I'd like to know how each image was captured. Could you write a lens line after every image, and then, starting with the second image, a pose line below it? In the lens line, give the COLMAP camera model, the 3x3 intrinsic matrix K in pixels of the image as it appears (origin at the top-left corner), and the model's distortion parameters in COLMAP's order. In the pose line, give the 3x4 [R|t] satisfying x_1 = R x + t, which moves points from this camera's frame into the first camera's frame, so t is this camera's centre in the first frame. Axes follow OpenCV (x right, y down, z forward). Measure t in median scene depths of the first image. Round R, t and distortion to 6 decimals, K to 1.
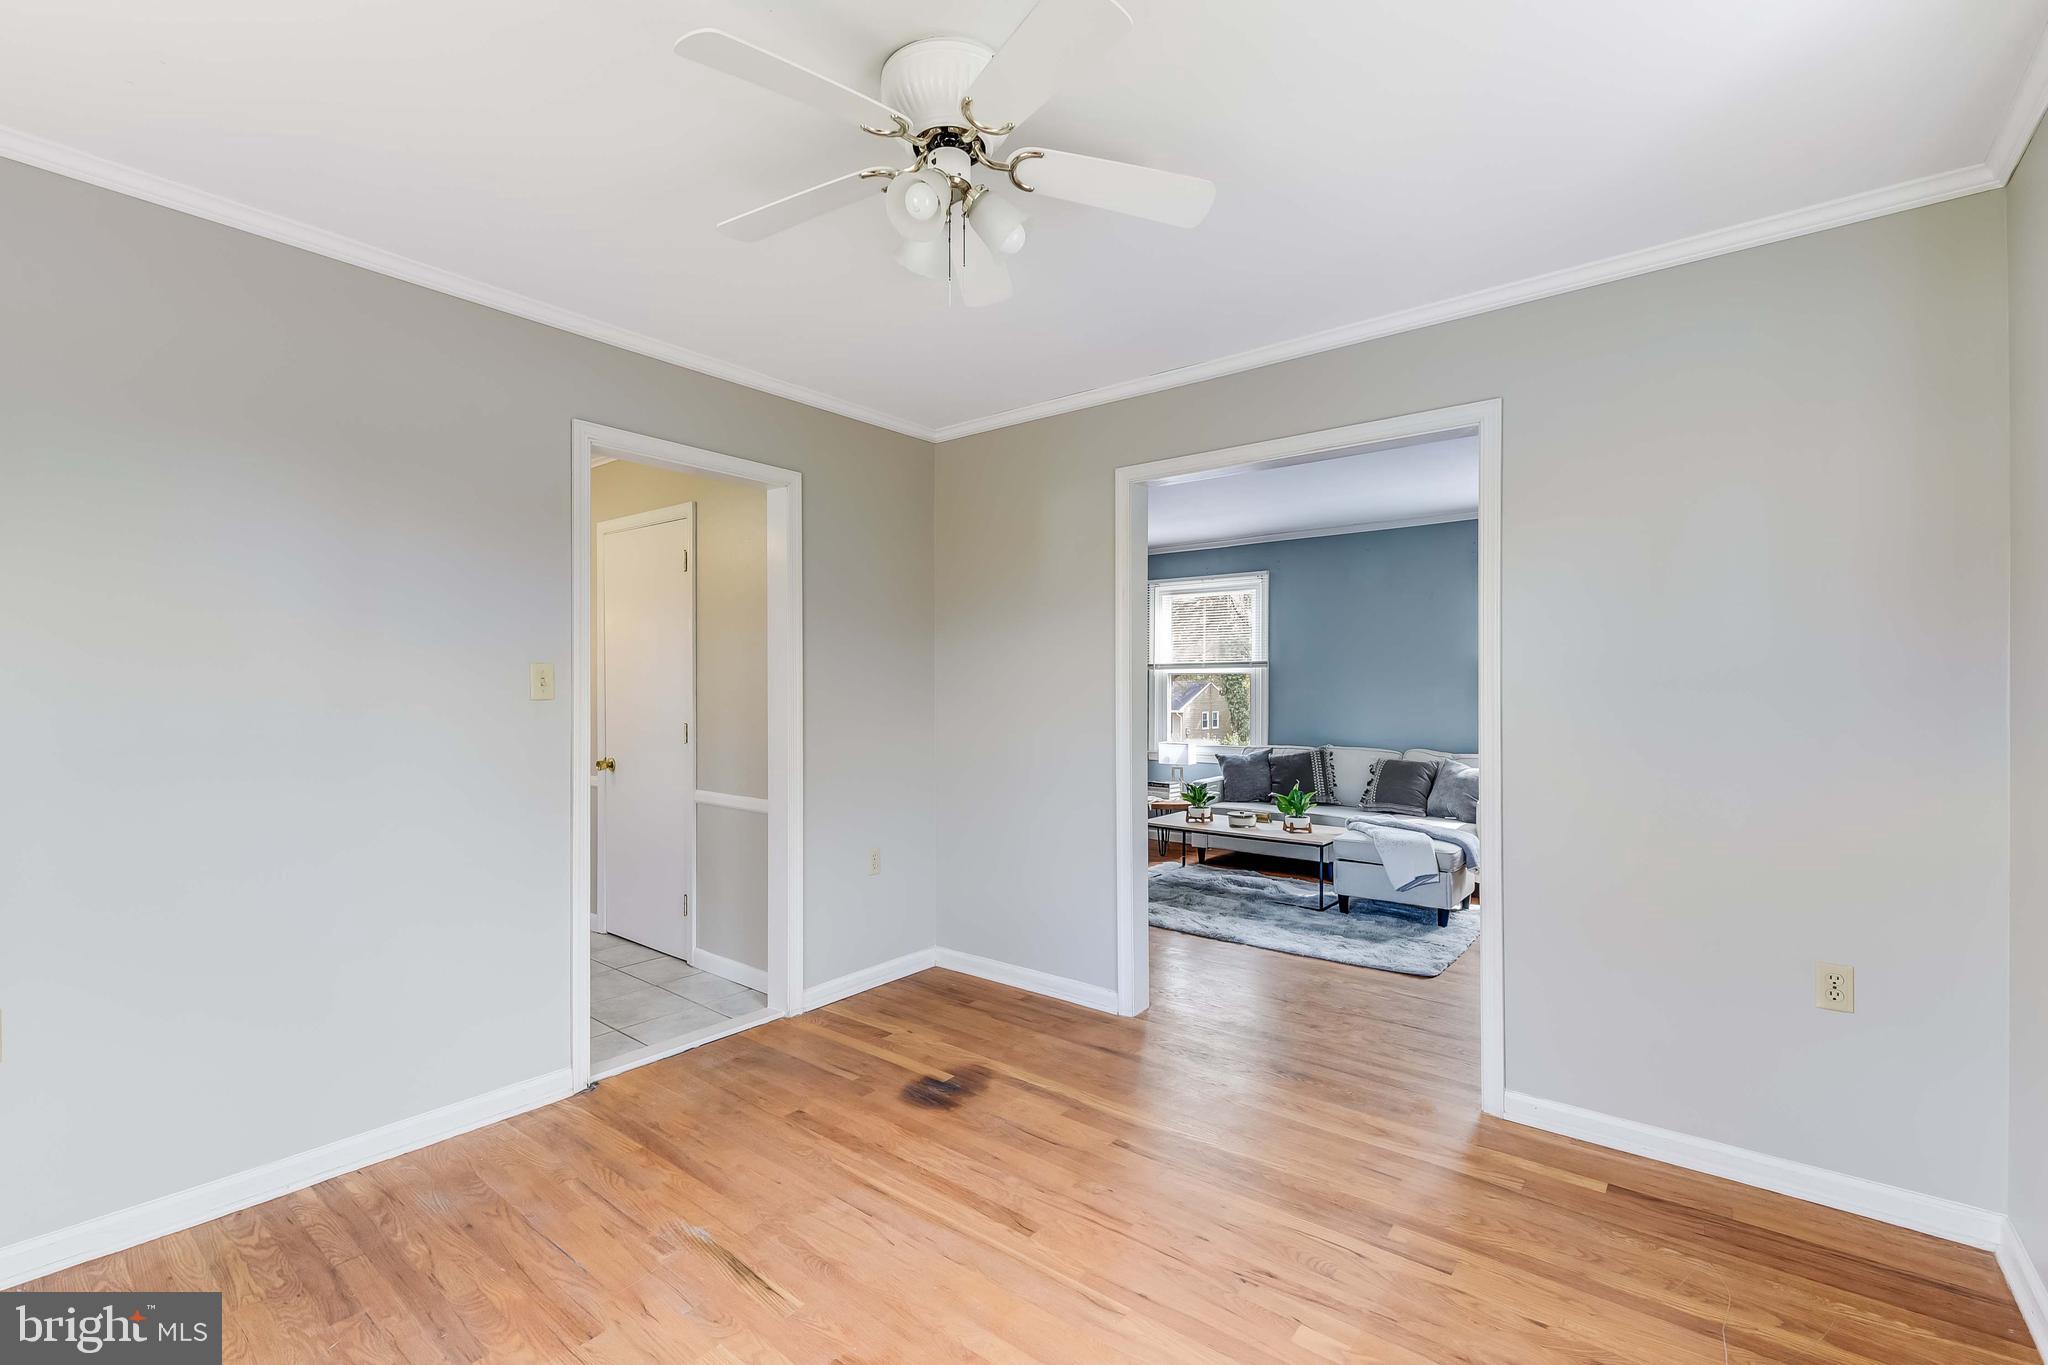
lens RADIAL K [[880.1, 0, 1023.8], [0, 880.1, 688.0], [0, 0, 1]] dist [-0.029177, -0.000484]
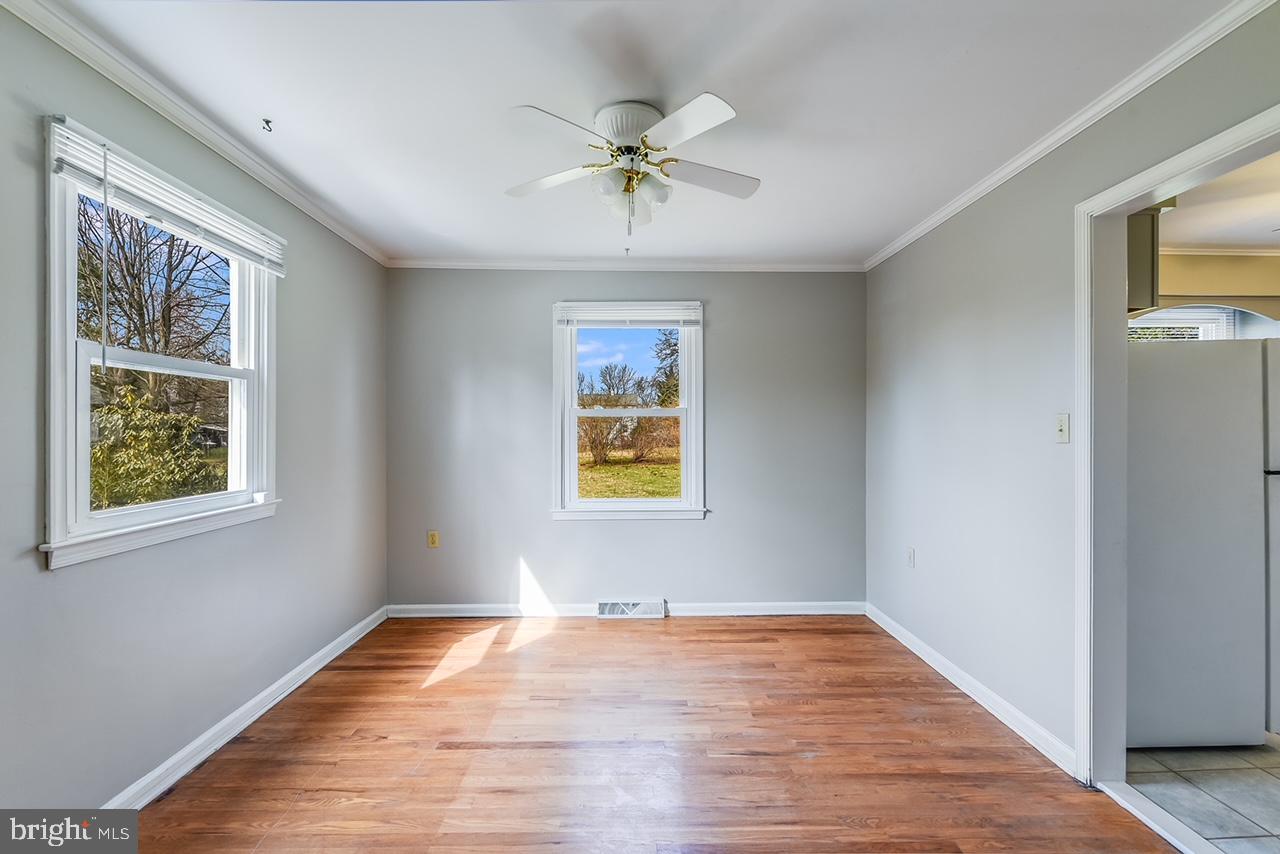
lens RADIAL K [[562.0, 0, 639.6], [0, 562.0, 425.4], [0, 0, 1]] dist [-0.000543, -0.001655]
pose [[-0.769317, 0.001399, -0.638866, 0.526064], [0.001958, 0.999998, -0.000168, -0.015719], [0.638865, -0.001380, -0.769318, 1.494324]]
